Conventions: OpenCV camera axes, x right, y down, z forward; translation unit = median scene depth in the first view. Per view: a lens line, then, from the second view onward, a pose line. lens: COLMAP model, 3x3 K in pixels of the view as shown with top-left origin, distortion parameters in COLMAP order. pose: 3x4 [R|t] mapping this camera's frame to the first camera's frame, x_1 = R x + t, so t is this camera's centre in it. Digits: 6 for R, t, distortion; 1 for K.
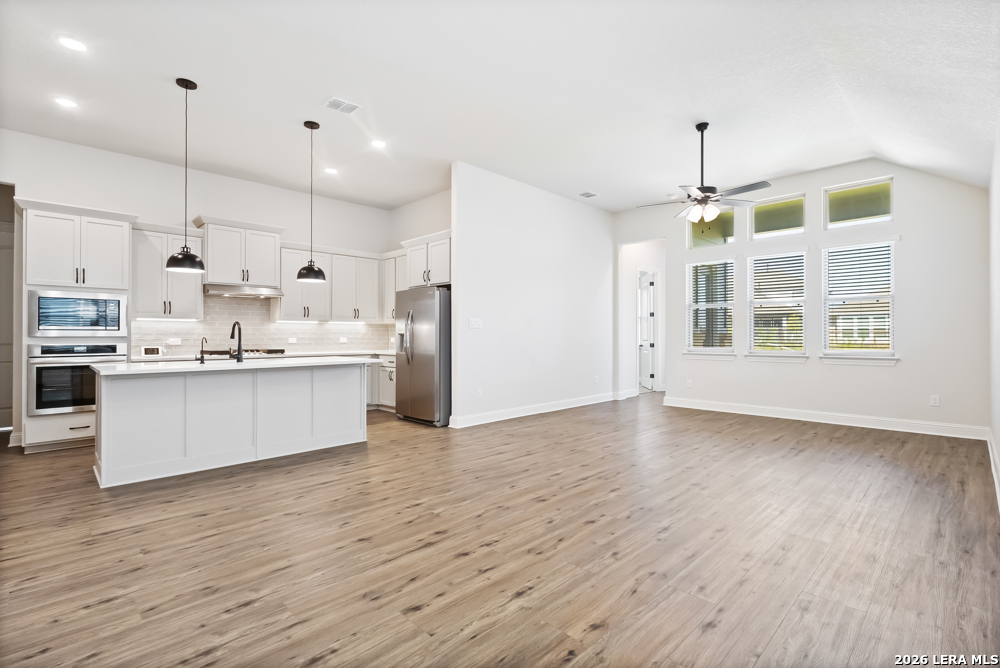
lens RADIAL K [[463.3, 0, 498.1], [0, 463.3, 329.5], [0, 0, 1]] dist [0.001539, 0.001279]
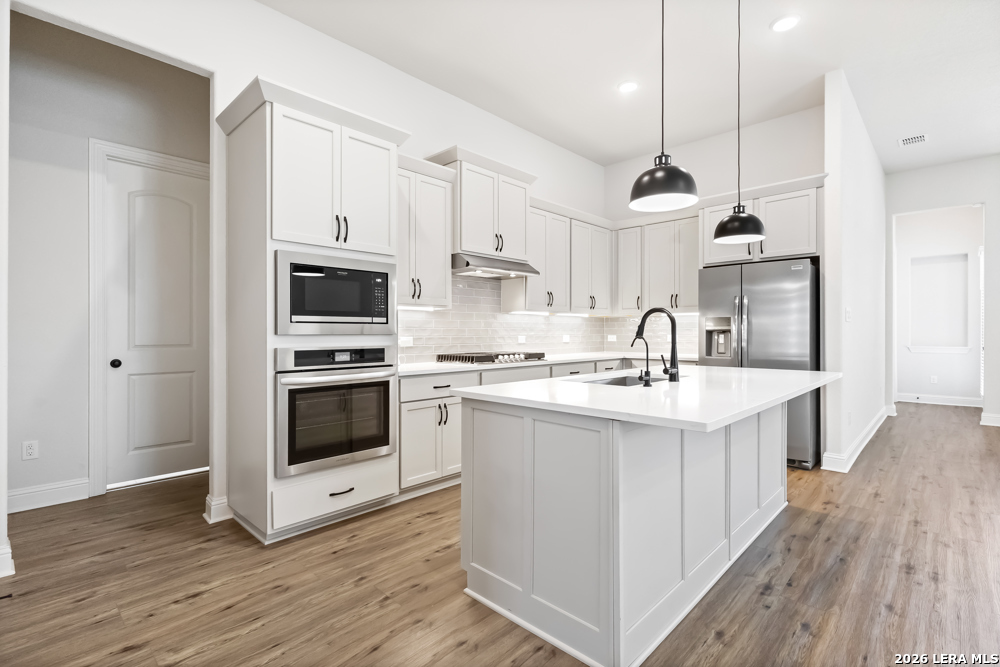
lens RADIAL K [[464.9, 0, 501.9], [0, 464.9, 332.5], [0, 0, 1]] dist [-0.001382, -0.000133]
pose [[0.999786, 0.002009, 0.020584, -0.703884], [-0.002309, 0.999891, 0.014552, 0.004003], [-0.020552, -0.014596, 0.999682, 0.412160]]
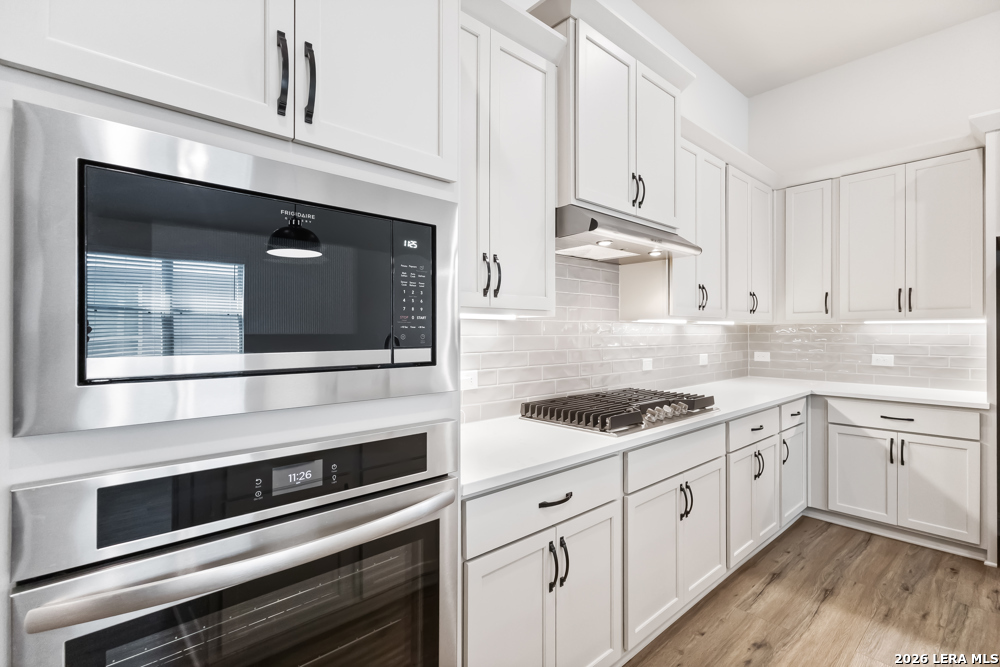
lens RADIAL K [[463.3, 0, 498.1], [0, 463.3, 329.0], [0, 0, 1]] dist [0.001539, 0.001279]
pose [[0.997963, 0.001553, -0.063776, -0.798107], [-0.001153, 0.999979, 0.006306, -0.016740], [0.063785, -0.006220, 0.997944, 0.810928]]
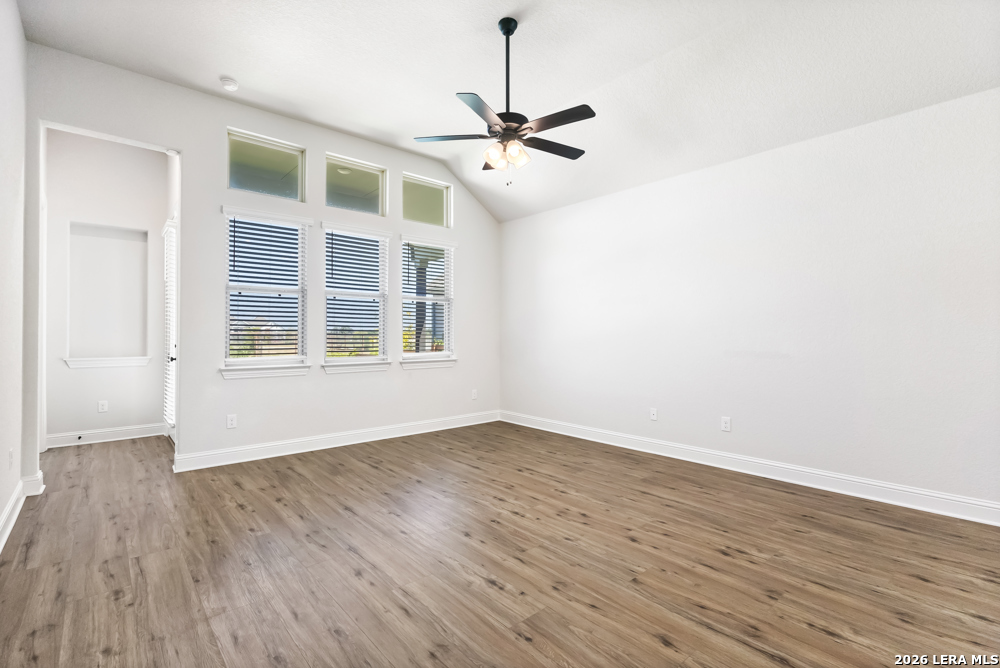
lens RADIAL K [[464.9, 0, 501.9], [0, 464.9, 333.0], [0, 0, 1]] dist [-0.001382, -0.000133]
pose [[0.068811, 0.007775, 0.997599, -0.220204], [-0.012505, 0.999898, -0.006931, 0.009479], [-0.997551, -0.011998, 0.068902, 0.958164]]
